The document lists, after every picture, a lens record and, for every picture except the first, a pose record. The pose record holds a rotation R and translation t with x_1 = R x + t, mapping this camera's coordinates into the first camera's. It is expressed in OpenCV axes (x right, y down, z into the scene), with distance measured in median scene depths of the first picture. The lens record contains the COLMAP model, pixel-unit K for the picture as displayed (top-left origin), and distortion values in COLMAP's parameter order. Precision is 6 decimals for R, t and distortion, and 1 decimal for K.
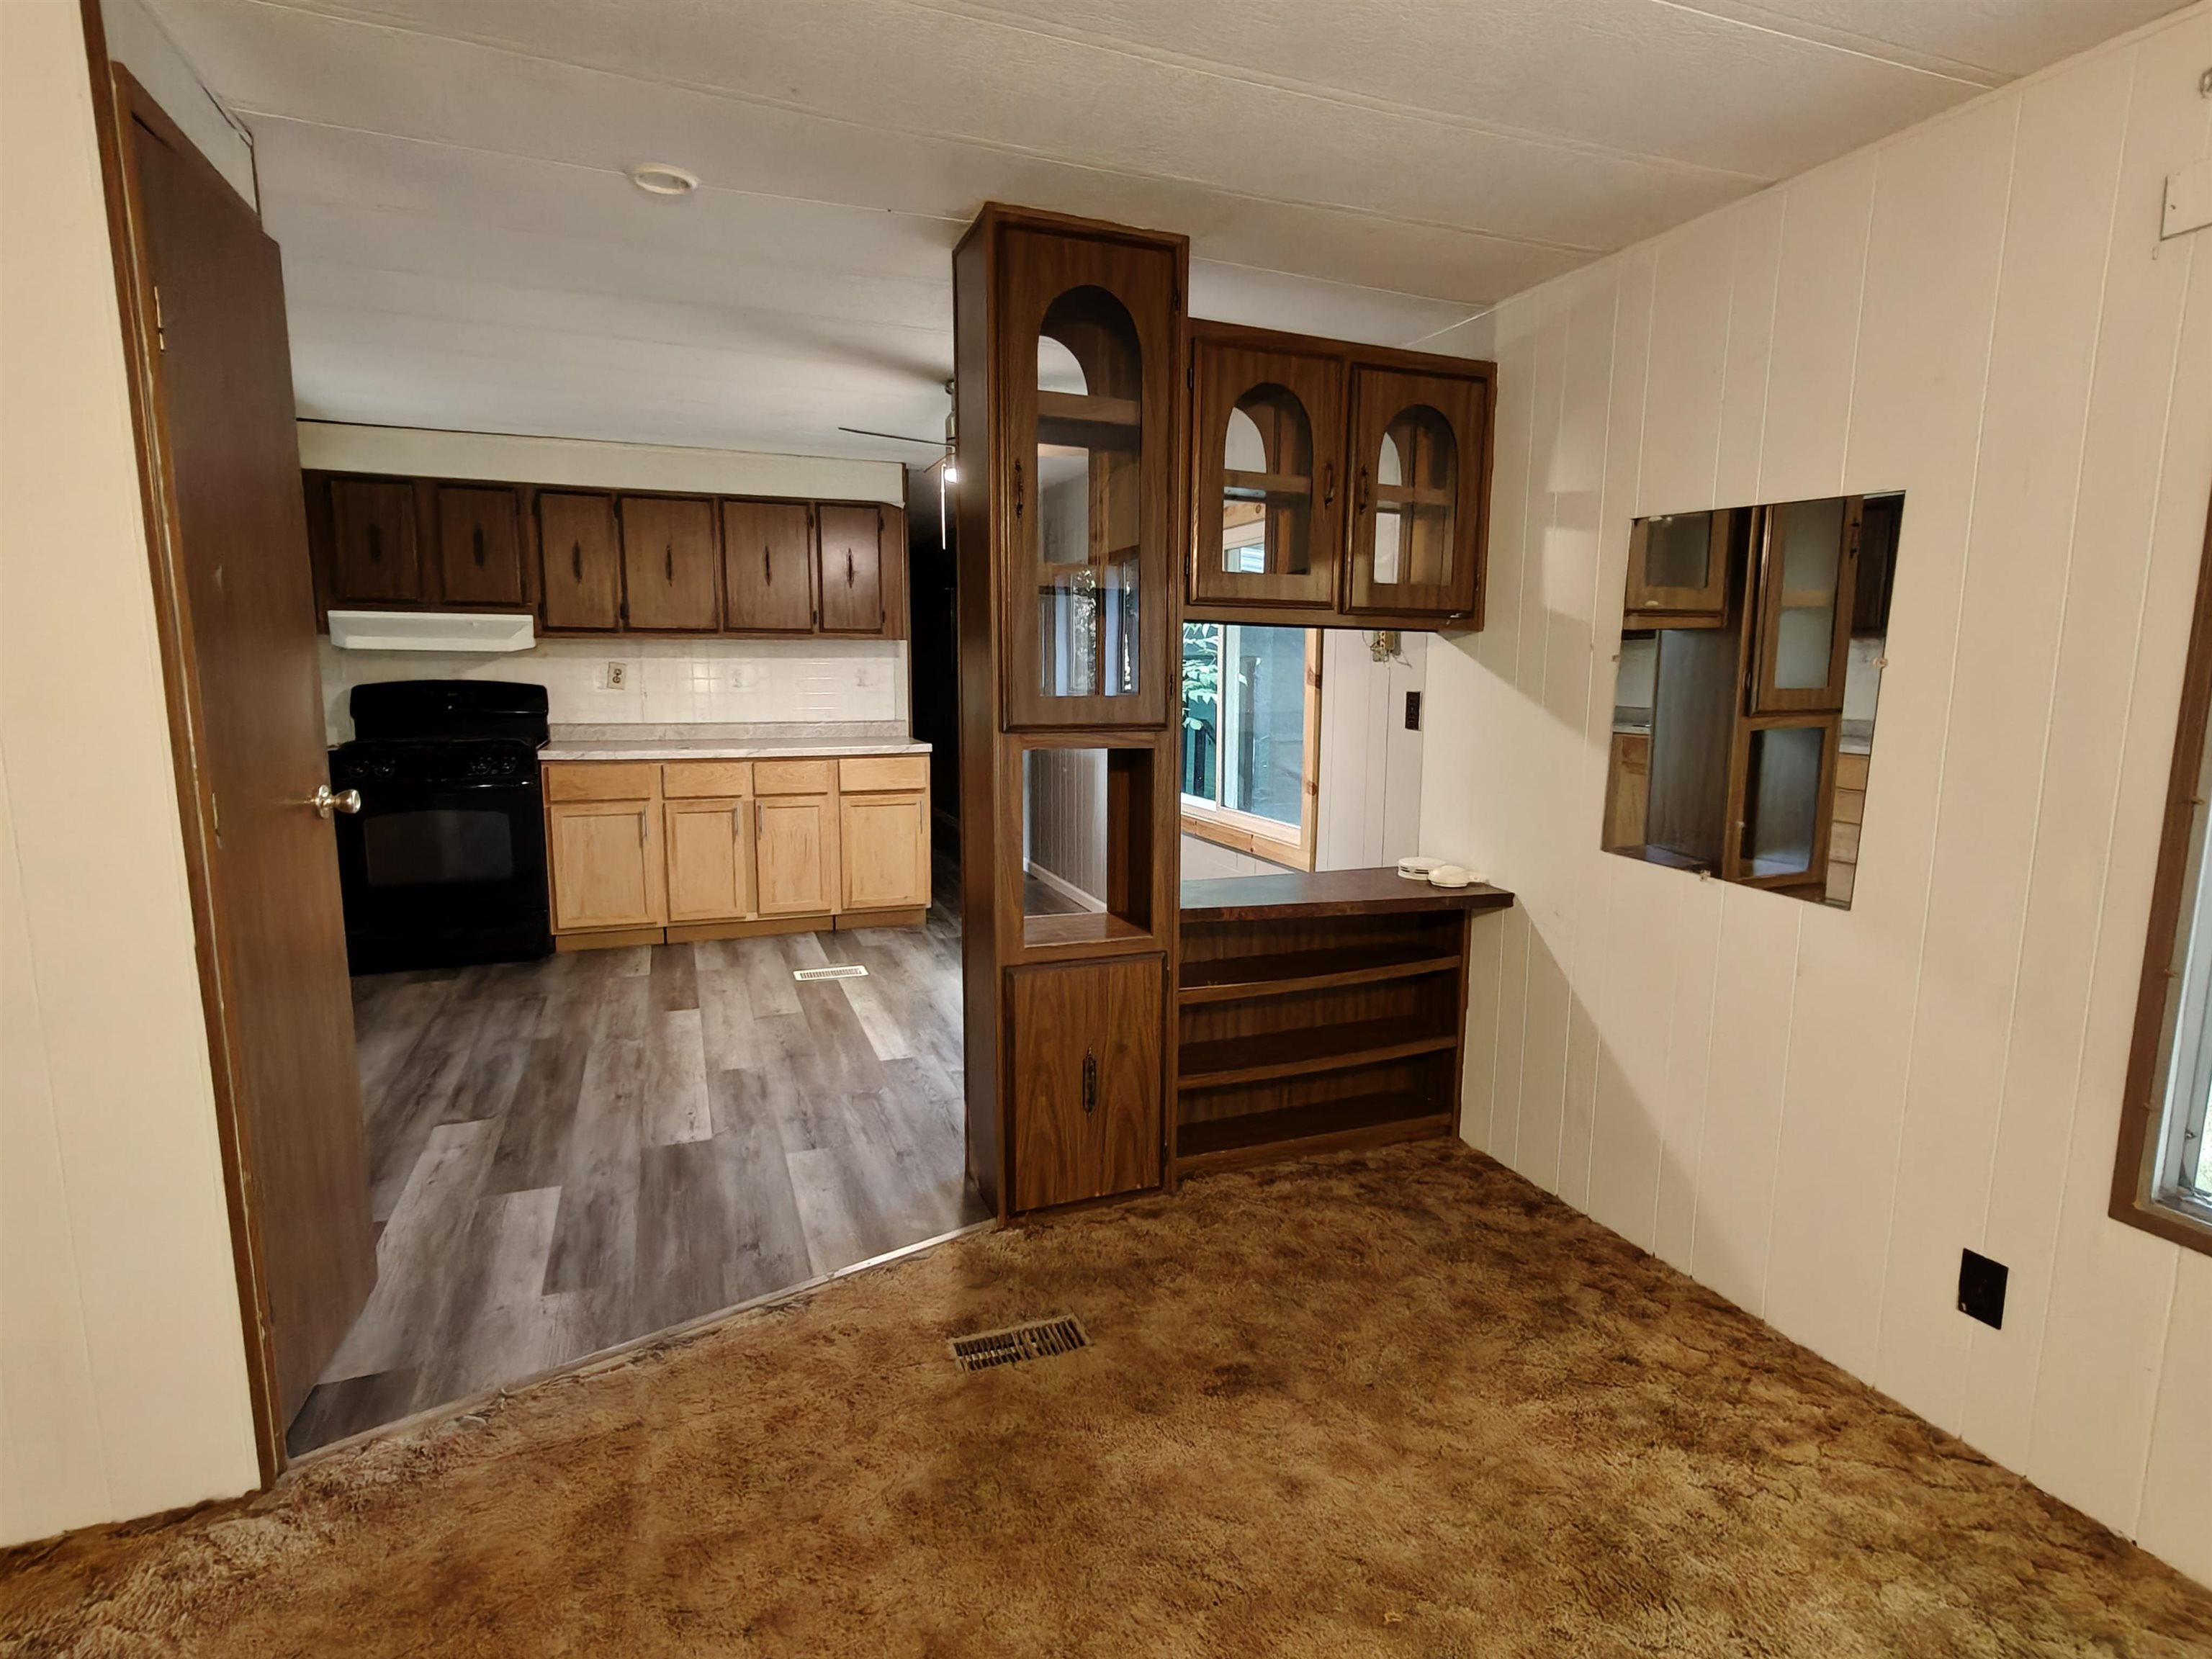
lens RADIAL K [[1121.8, 0, 1106.0], [0, 1121.8, 829.5], [0, 0, 1]] dist [0.002884, 0.000463]
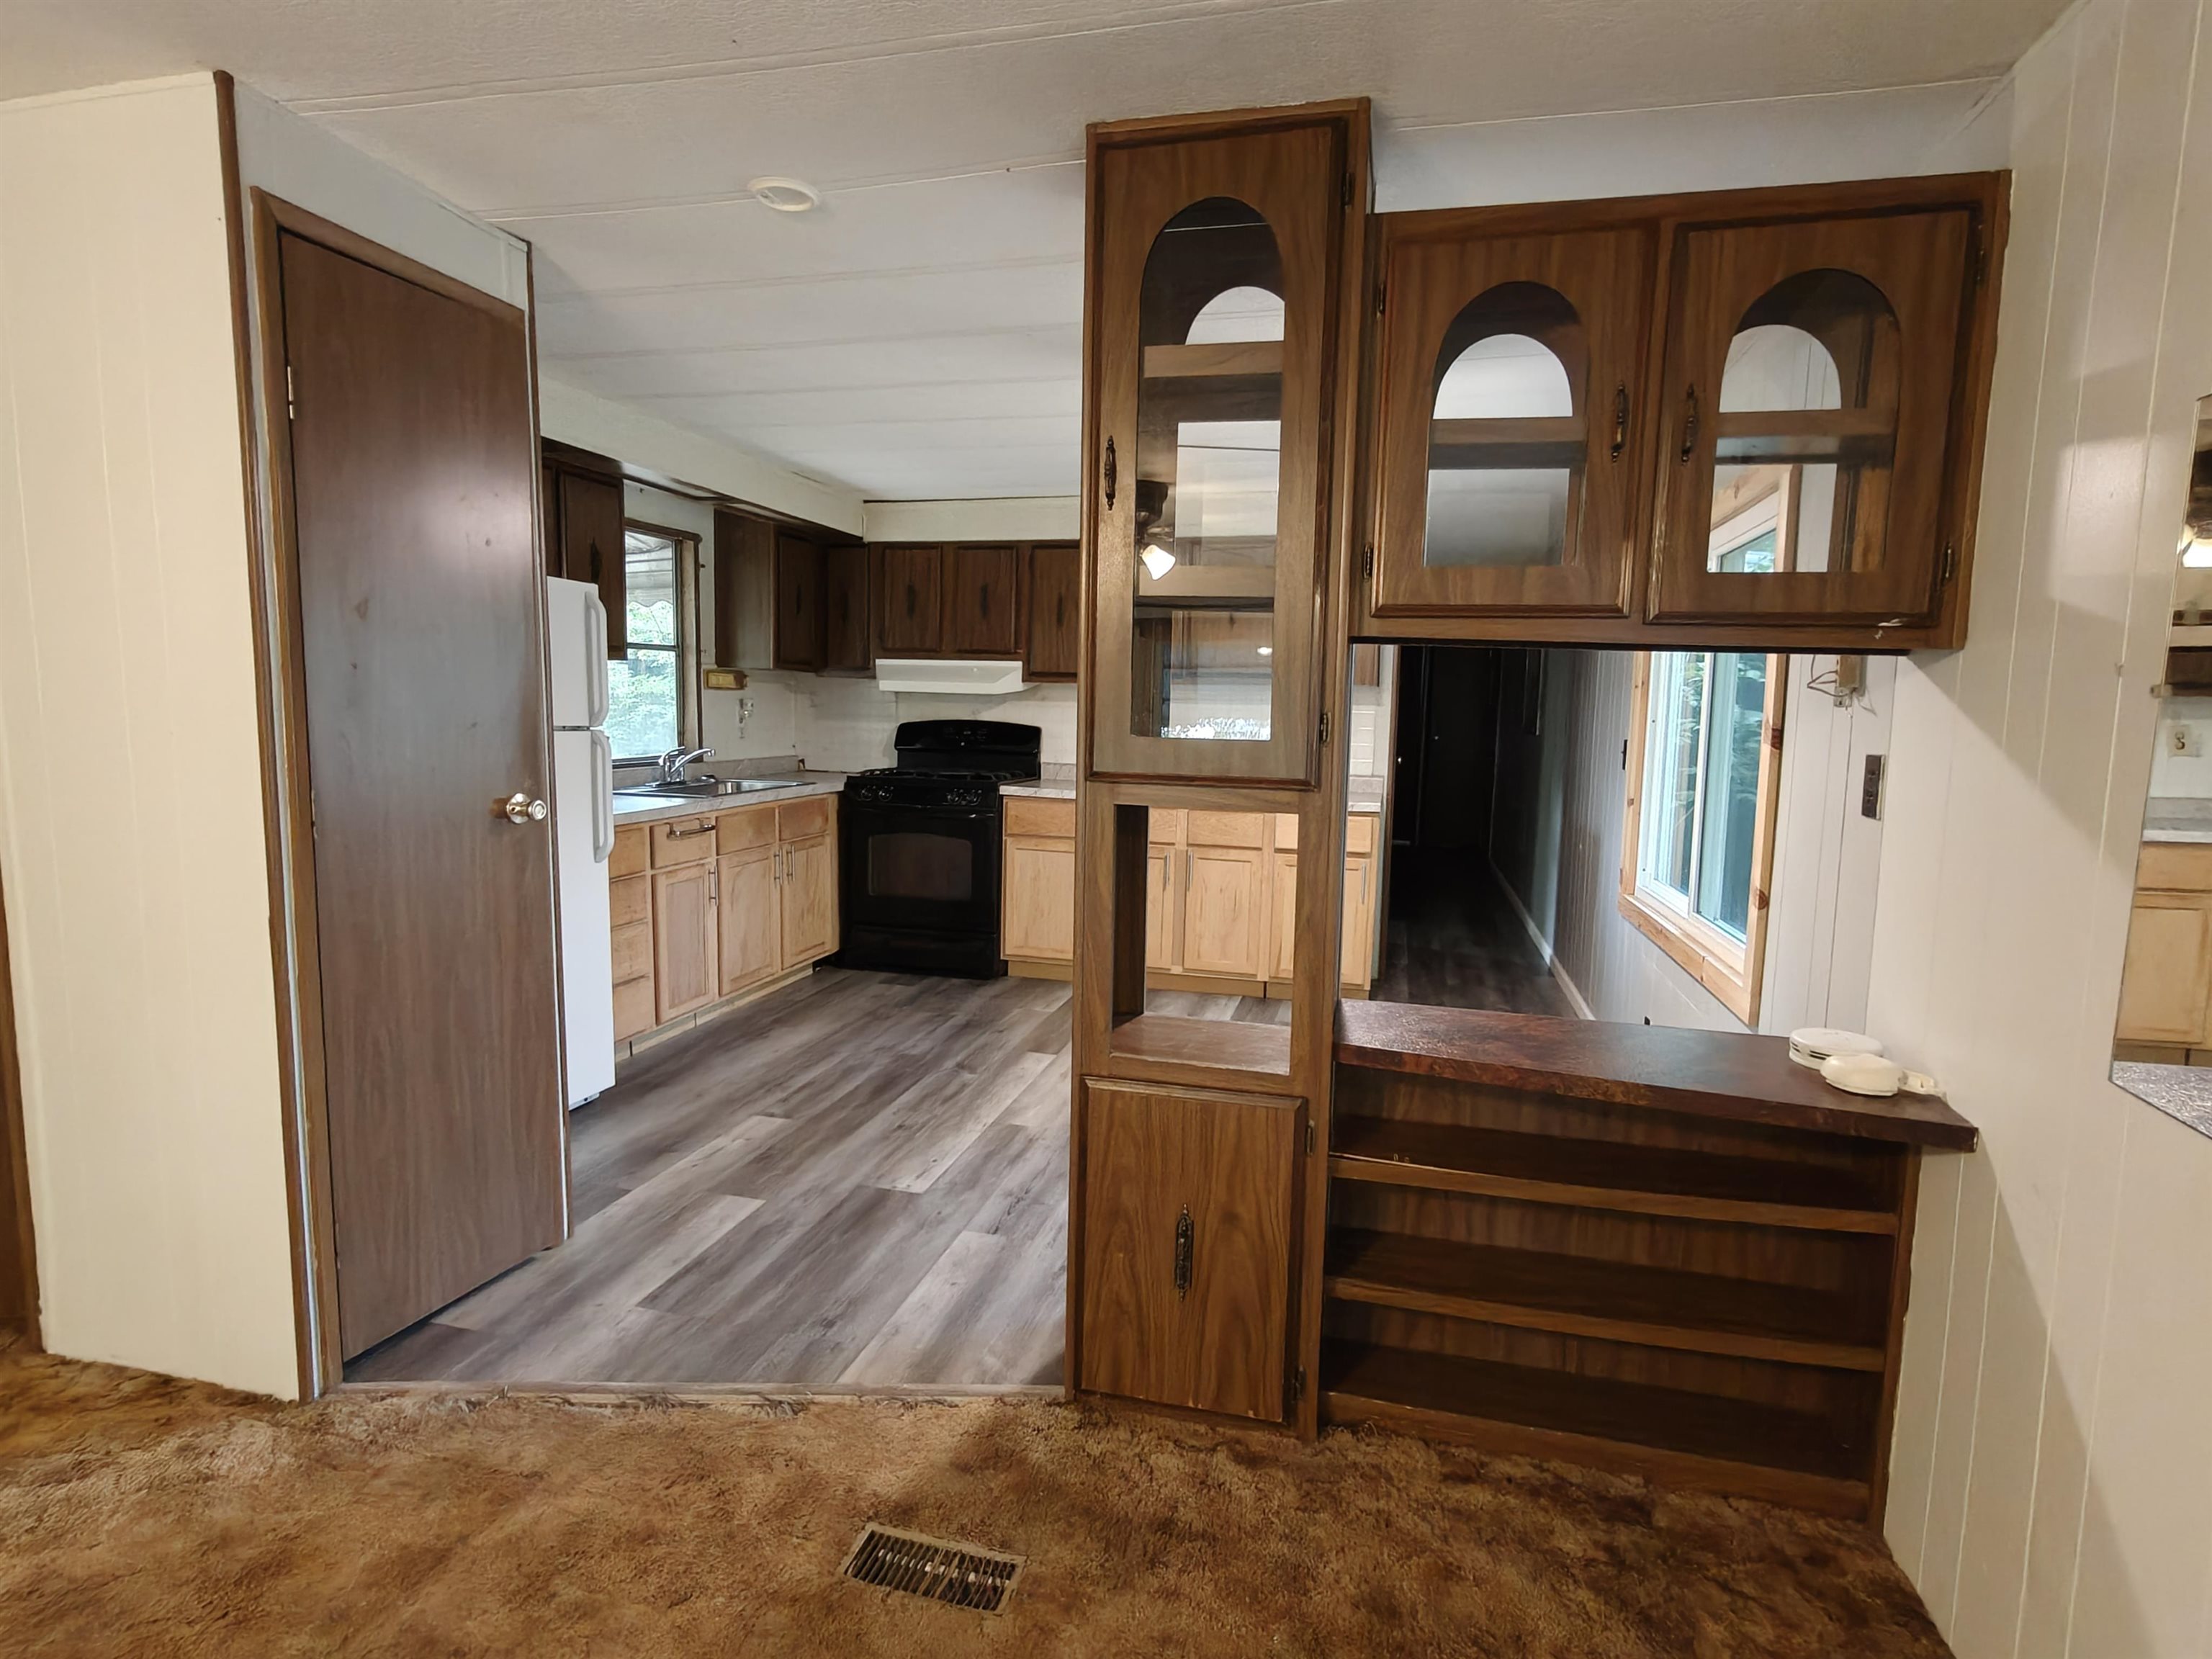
lens RADIAL K [[1121.8, 0, 1106.0], [0, 1121.8, 829.5], [0, 0, 1]] dist [0.002884, 0.000463]
pose [[0.812447, 0.074212, -0.578292, 0.332178], [-0.103286, 0.994498, -0.017484, -0.034250], [0.573813, 0.073935, 0.815642, 0.313437]]
